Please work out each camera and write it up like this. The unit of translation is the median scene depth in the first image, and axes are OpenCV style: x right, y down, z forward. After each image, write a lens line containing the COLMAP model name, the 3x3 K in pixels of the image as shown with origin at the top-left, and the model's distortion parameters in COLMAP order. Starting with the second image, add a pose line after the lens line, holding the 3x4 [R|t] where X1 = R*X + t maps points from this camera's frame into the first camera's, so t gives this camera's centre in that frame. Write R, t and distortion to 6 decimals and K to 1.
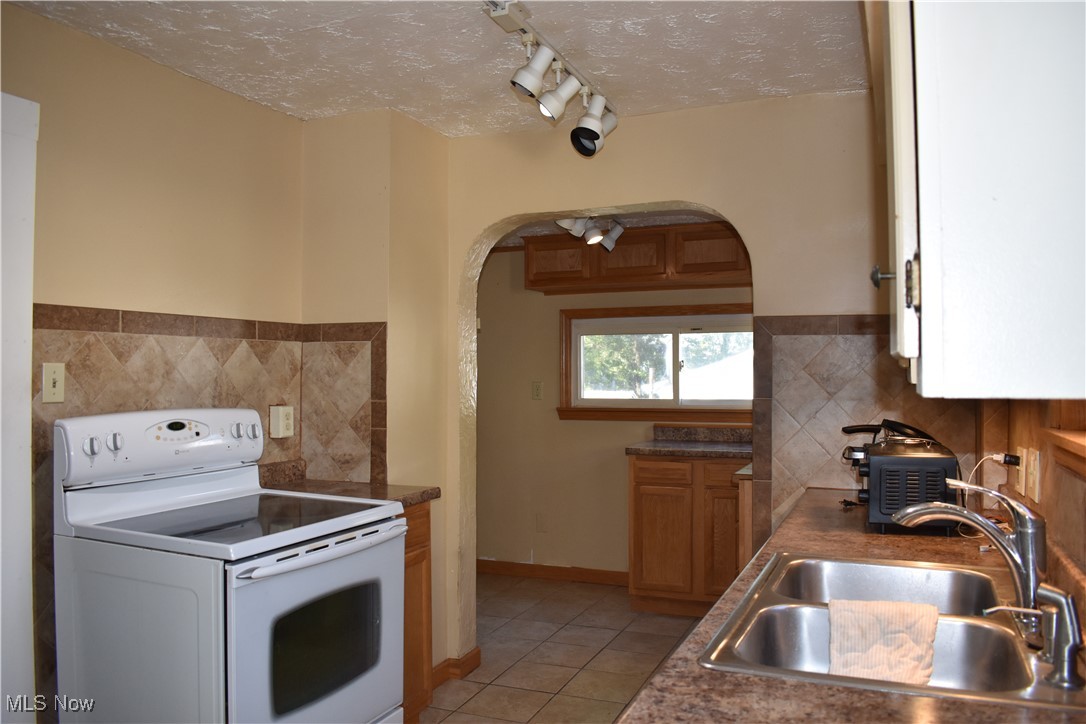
lens RADIAL K [[846.6, 0, 543.0], [0, 846.6, 362.0], [0, 0, 1]] dist [-0.095905, 0.013870]
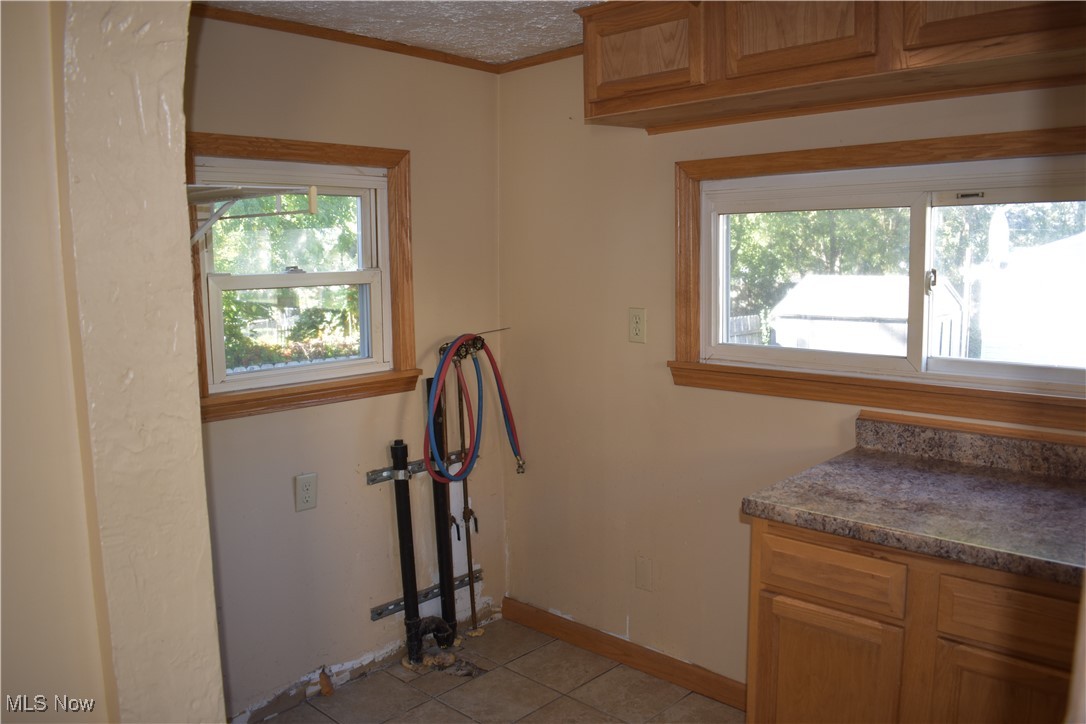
lens RADIAL K [[846.6, 0, 543.0], [0, 846.6, 362.0], [0, 0, 1]] dist [-0.095905, 0.013870]
pose [[0.933299, 0.032403, -0.357635, 0.133362], [0.020443, 0.989511, 0.143004, -0.019774], [0.358518, -0.140777, 0.922847, 0.538309]]
